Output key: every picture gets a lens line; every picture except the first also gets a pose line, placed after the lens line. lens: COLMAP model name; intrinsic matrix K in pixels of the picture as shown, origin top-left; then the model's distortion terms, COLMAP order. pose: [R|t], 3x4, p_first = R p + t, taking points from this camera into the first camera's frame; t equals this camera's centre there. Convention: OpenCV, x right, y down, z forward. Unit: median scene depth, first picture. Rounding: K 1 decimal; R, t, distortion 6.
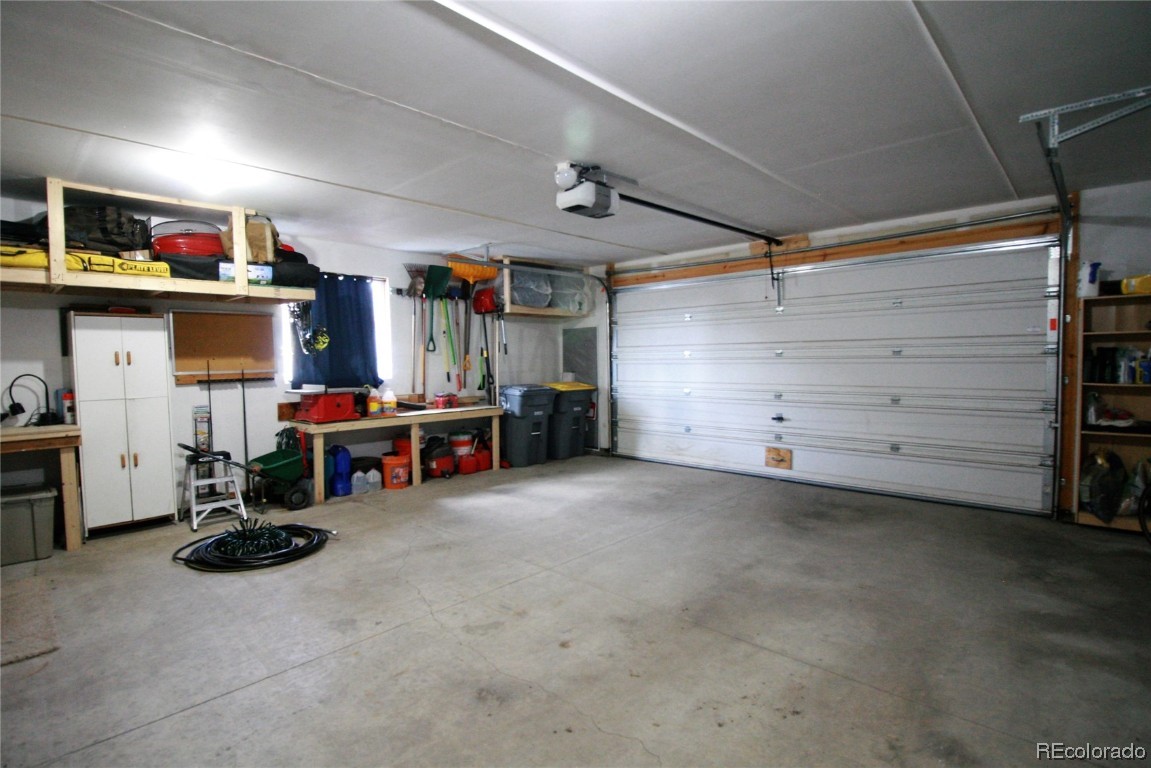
lens RADIAL K [[544.9, 0, 573.3], [0, 544.9, 383.8], [0, 0, 1]] dist [-0.004314, -0.001198]
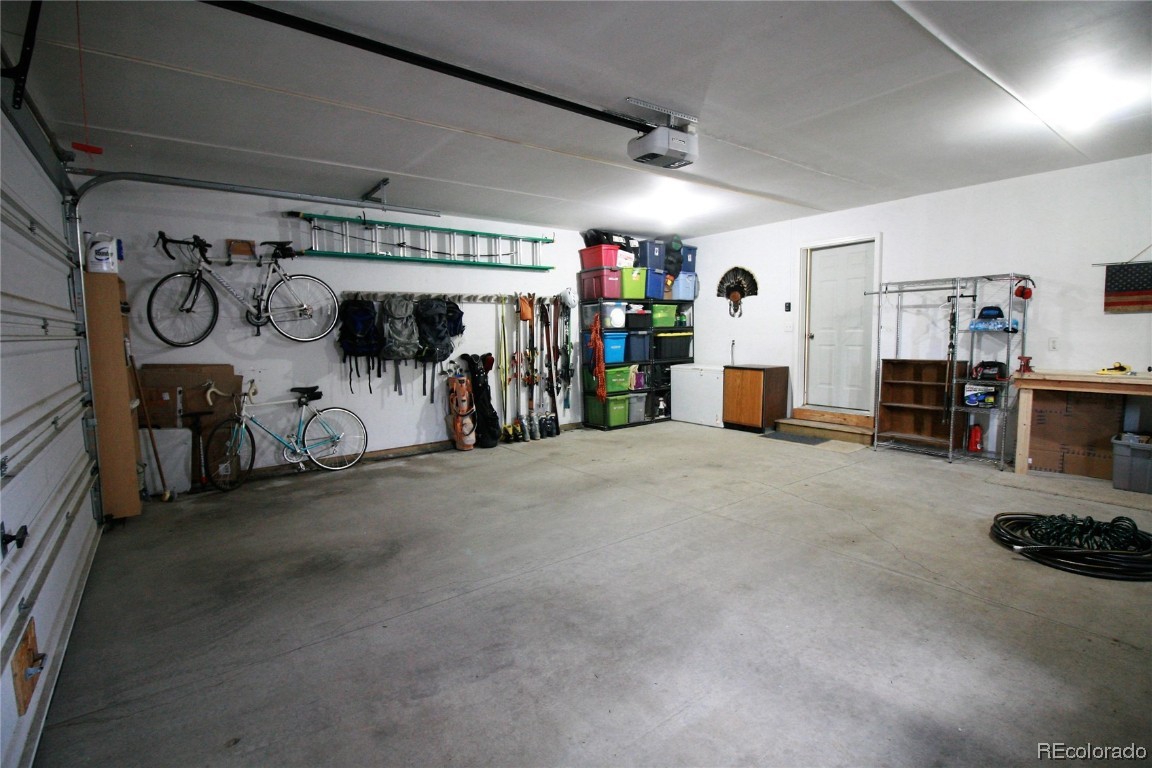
lens RADIAL K [[545.4, 0, 577.7], [0, 545.4, 381.4], [0, 0, 1]] dist [-0.004314, -0.001198]
pose [[-0.986540, 0.017277, 0.162604, 0.029174], [0.040790, 0.988968, 0.142402, -0.092865], [-0.158350, 0.147118, -0.976361, 2.160540]]
